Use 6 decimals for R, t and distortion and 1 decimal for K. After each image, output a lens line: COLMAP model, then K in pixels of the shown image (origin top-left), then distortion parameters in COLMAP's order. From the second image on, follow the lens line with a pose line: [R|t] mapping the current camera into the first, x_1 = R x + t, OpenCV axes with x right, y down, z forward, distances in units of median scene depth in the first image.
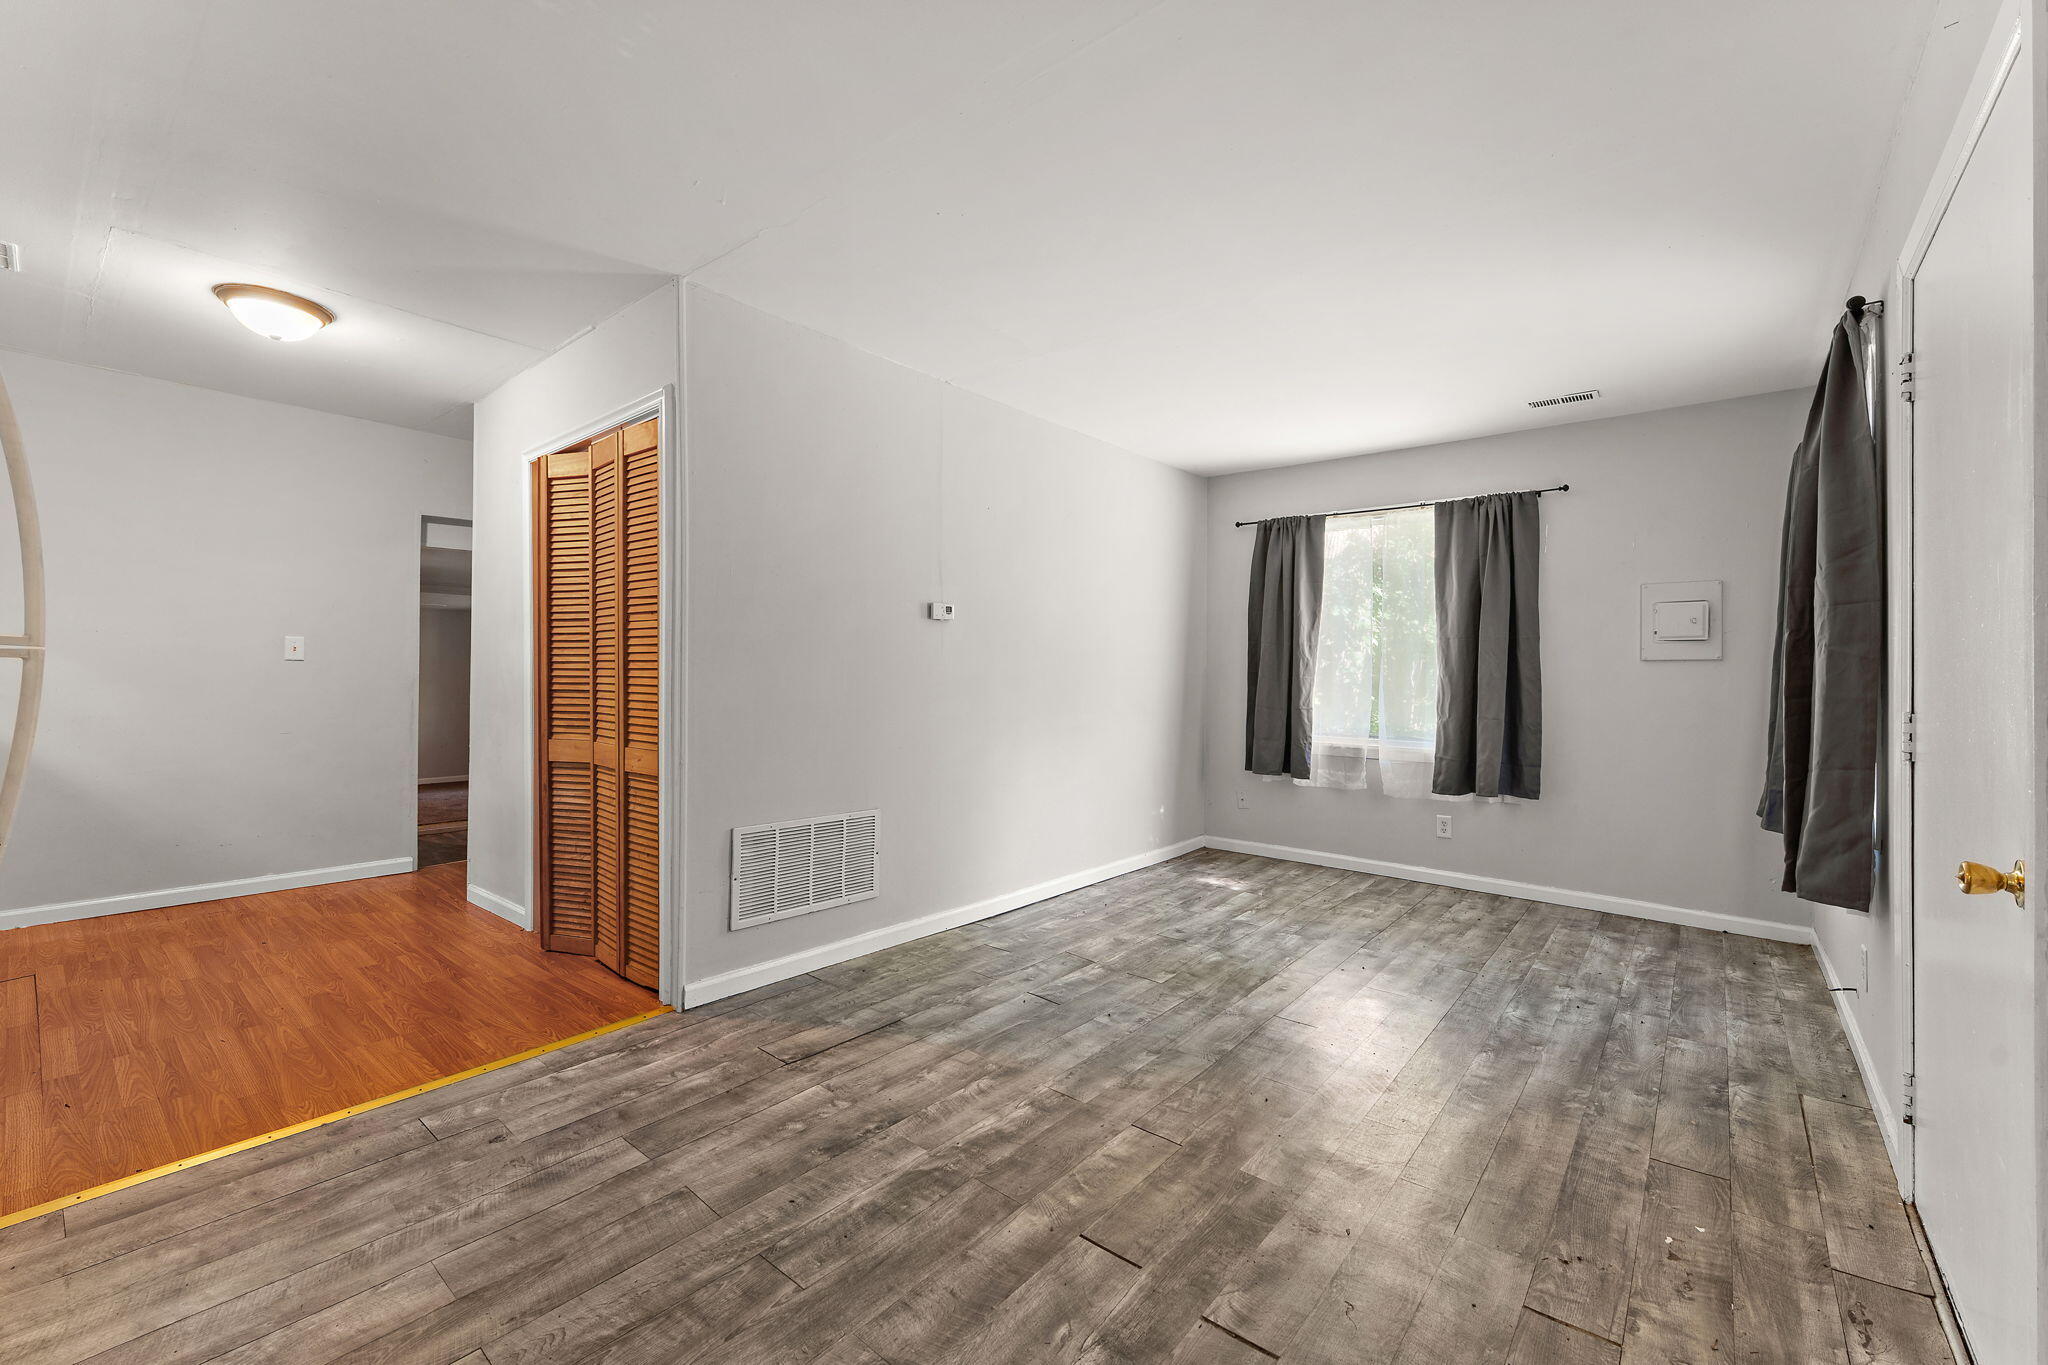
lens RADIAL K [[837.9, 0, 1023.4], [0, 837.9, 680.7], [0, 0, 1]] dist [0.002912, -0.000174]
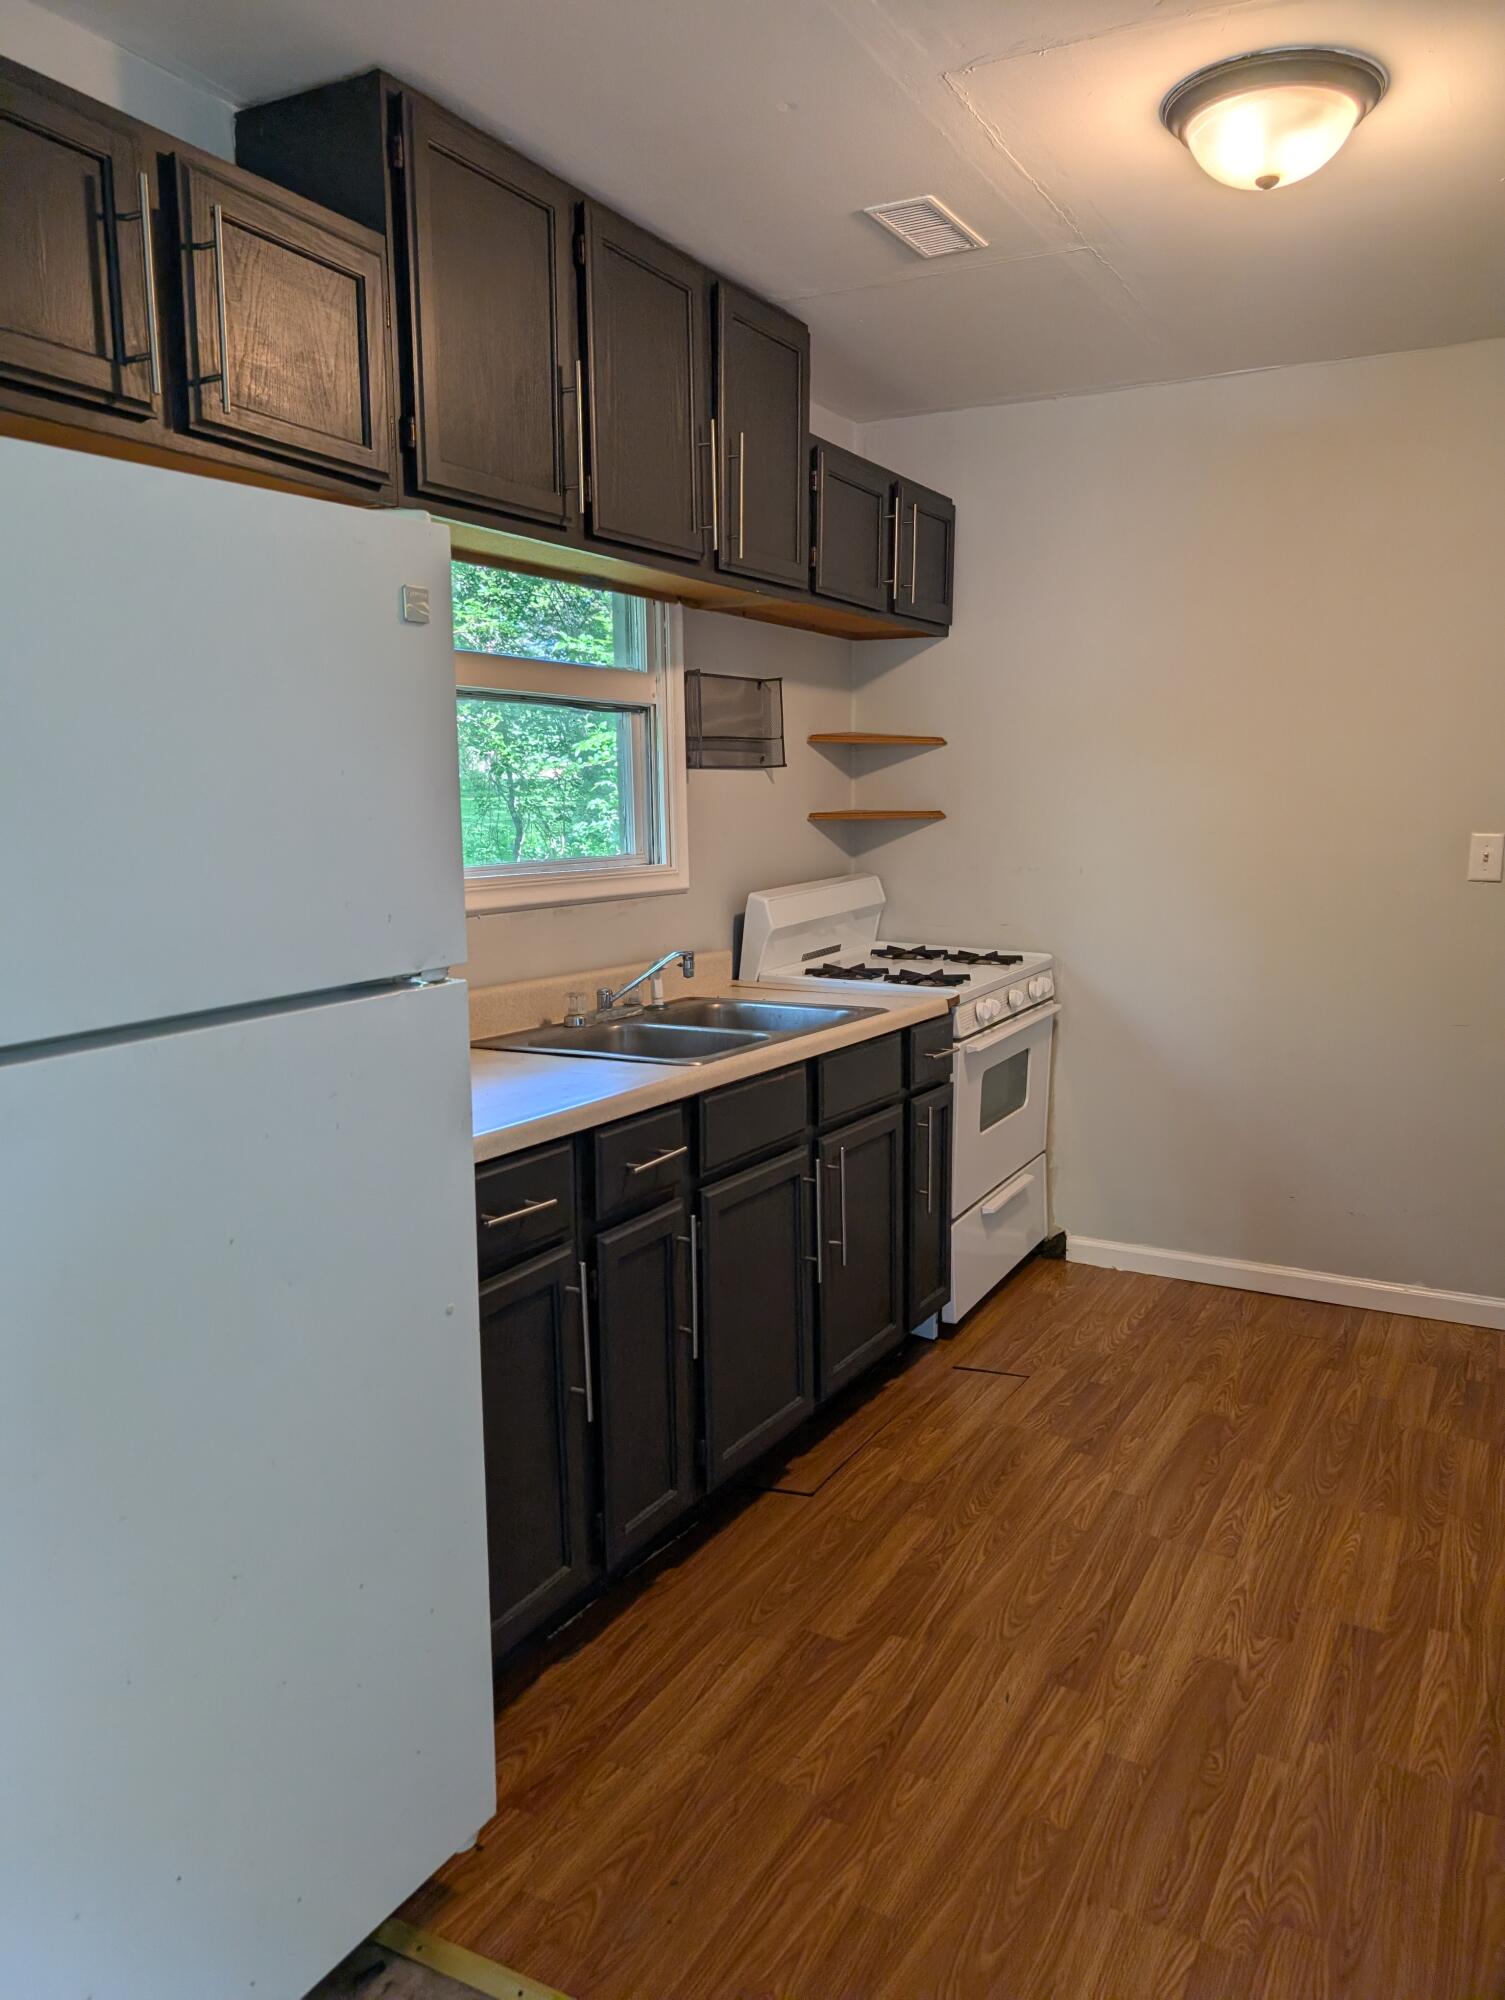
lens RADIAL K [[1445.5, 0, 755.9], [0, 1445.5, 1006.7], [0, 0, 1]] dist [0.004561, -0.003889]
pose [[0.194617, 0.126856, -0.972642, -0.224536], [-0.004889, 0.991715, 0.128365, -0.117997], [0.980867, -0.020227, 0.193625, 0.834973]]
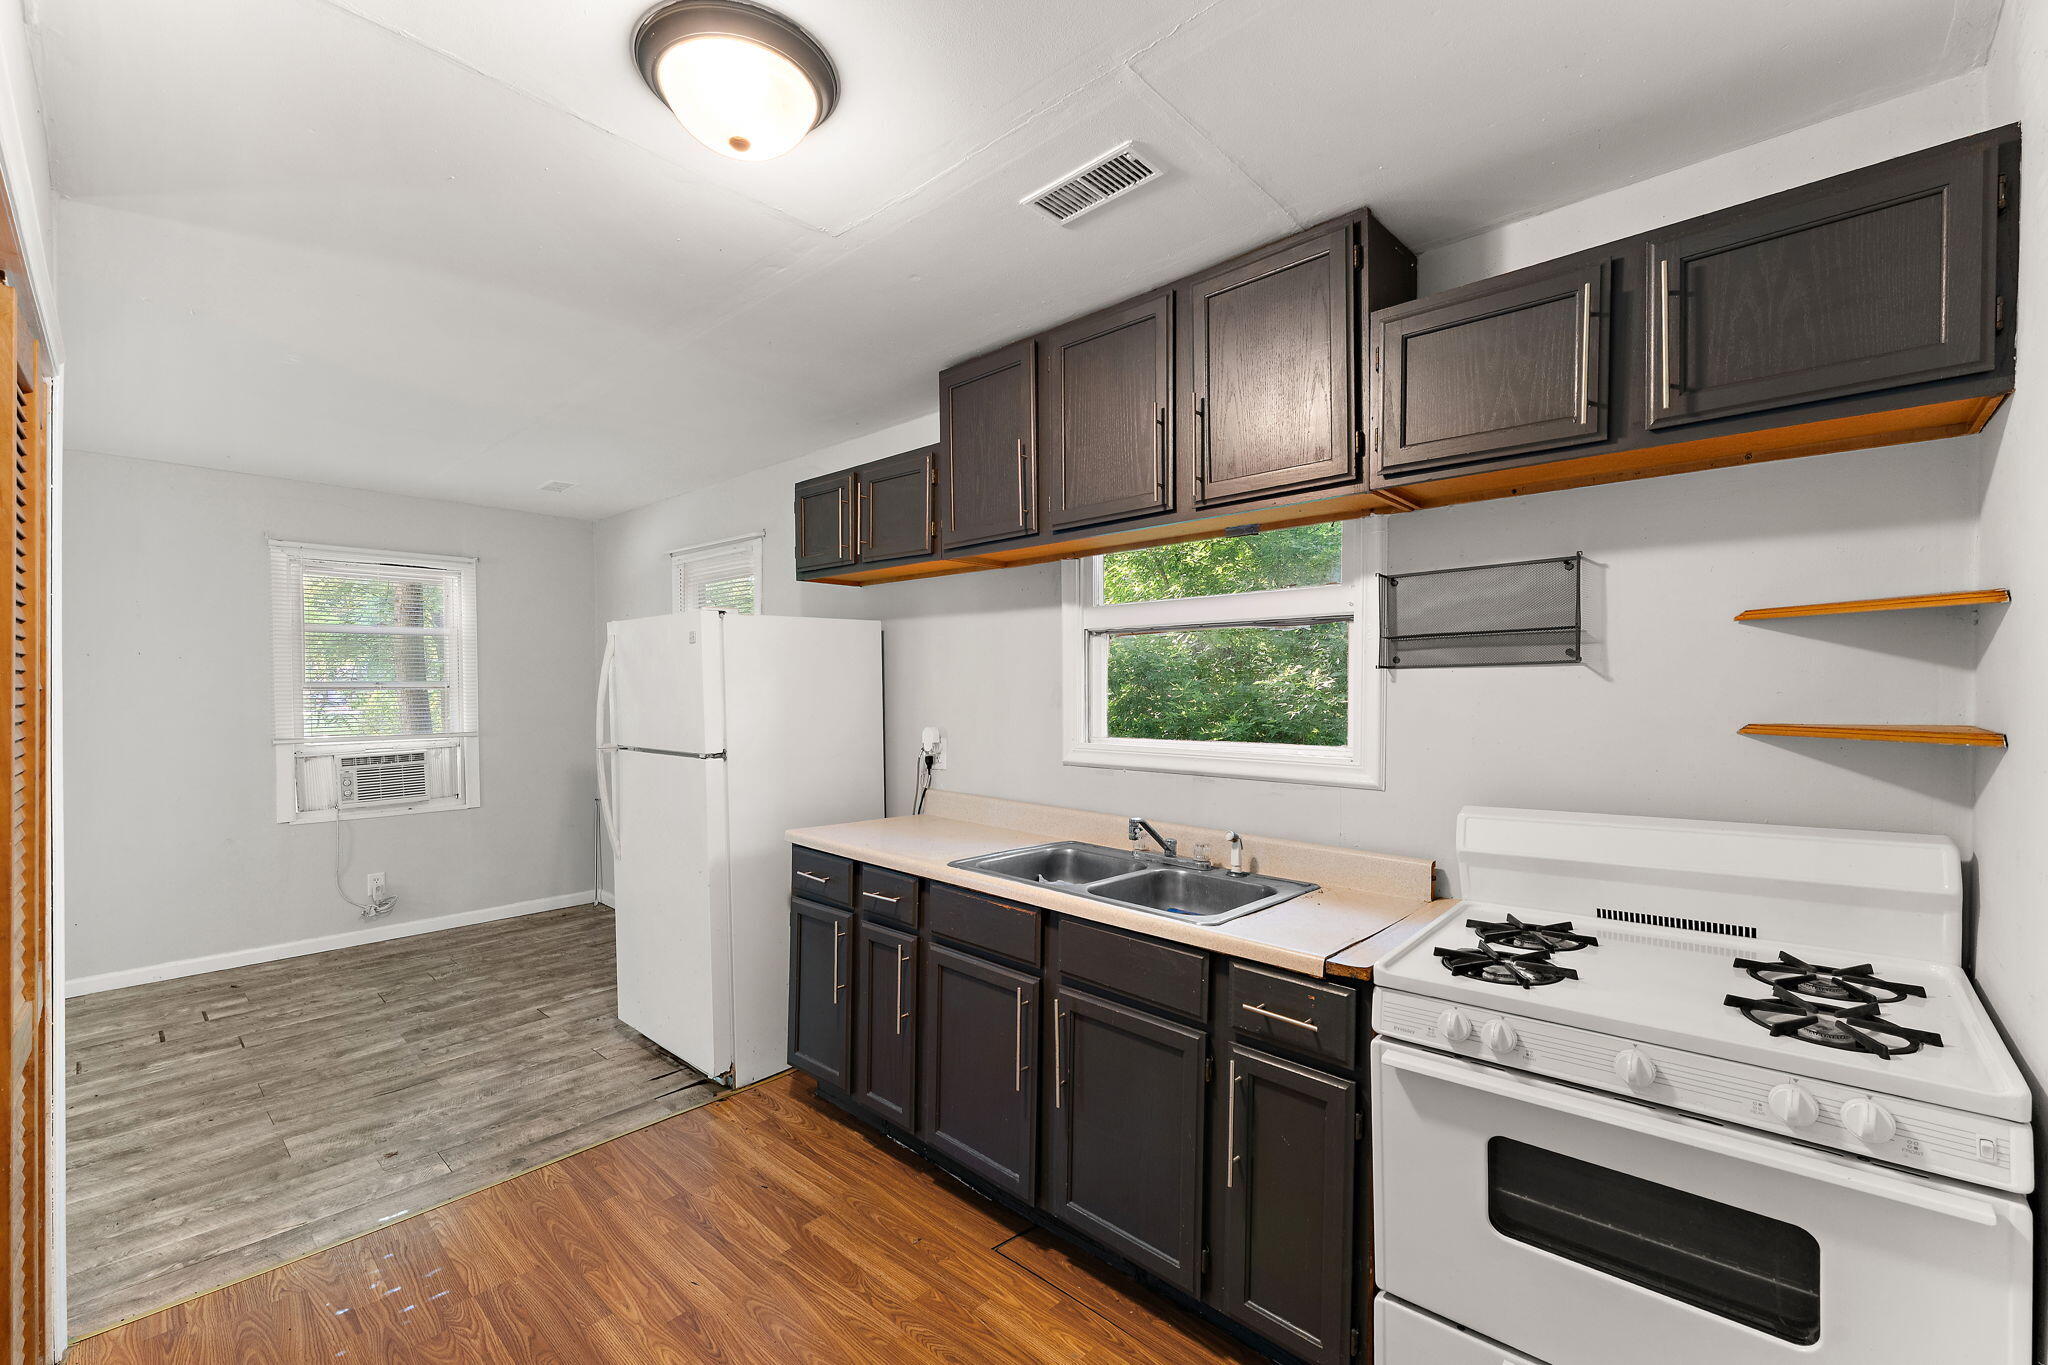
lens RADIAL K [[837.9, 0, 1017.4], [0, 837.9, 692.6], [0, 0, 1]] dist [0.002912, -0.000174]
pose [[-0.999014, -0.013428, 0.042316, -1.544132], [-0.012695, 0.999766, 0.017534, -0.162262], [-0.042541, 0.016980, -0.998950, 2.119640]]
